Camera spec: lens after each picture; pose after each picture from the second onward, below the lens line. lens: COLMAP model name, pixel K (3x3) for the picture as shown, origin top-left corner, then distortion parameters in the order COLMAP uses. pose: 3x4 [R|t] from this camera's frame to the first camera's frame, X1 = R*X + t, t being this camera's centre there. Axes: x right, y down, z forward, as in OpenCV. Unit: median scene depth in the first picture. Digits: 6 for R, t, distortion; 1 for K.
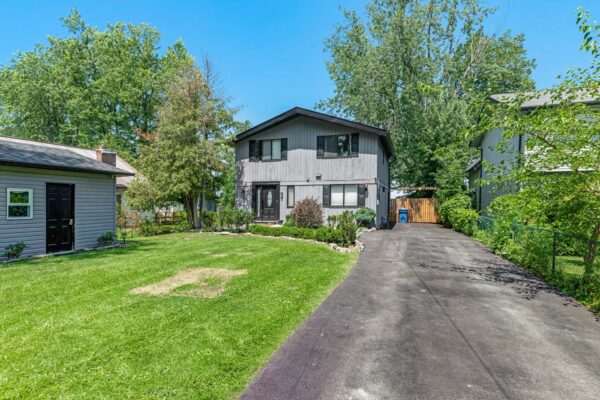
lens RADIAL K [[325.9, 0, 318.7], [0, 325.9, 186.3], [0, 0, 1]] dist [-0.004968, 0.000506]
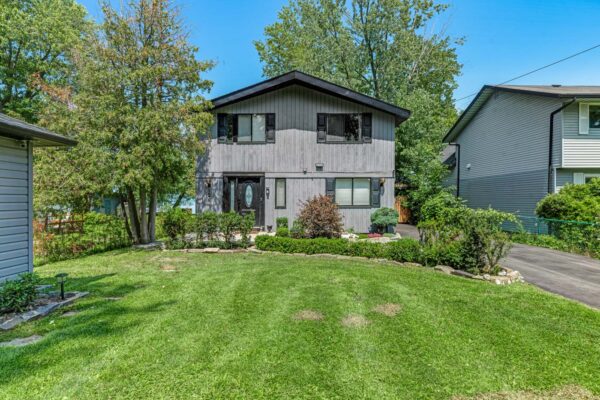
lens RADIAL K [[325.9, 0, 315.5], [0, 325.9, 192.6], [0, 0, 1]] dist [-0.004968, 0.000506]
pose [[0.953304, 0.006261, 0.301949, -0.235824], [-0.014417, 0.999589, 0.024791, 0.011205], [-0.301670, -0.027987, 0.953002, 0.278147]]
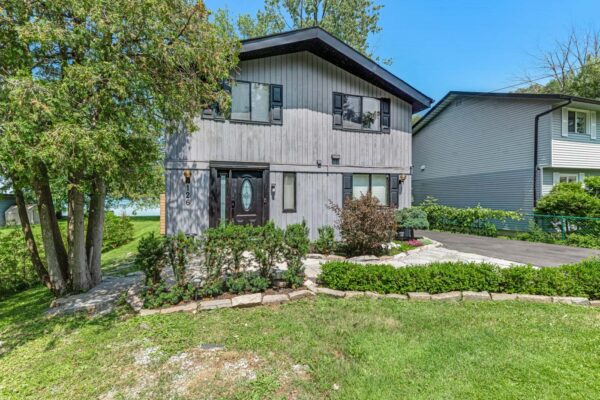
lens RADIAL K [[263.4, 0, 308.1], [0, 263.4, 195.6], [0, 0, 1]] dist [0.018282, -0.000422]
pose [[0.824063, -0.002168, 0.566494, -0.320220], [-0.016573, 0.999472, 0.027933, 0.025129], [-0.566256, -0.032407, 0.823592, 0.617259]]
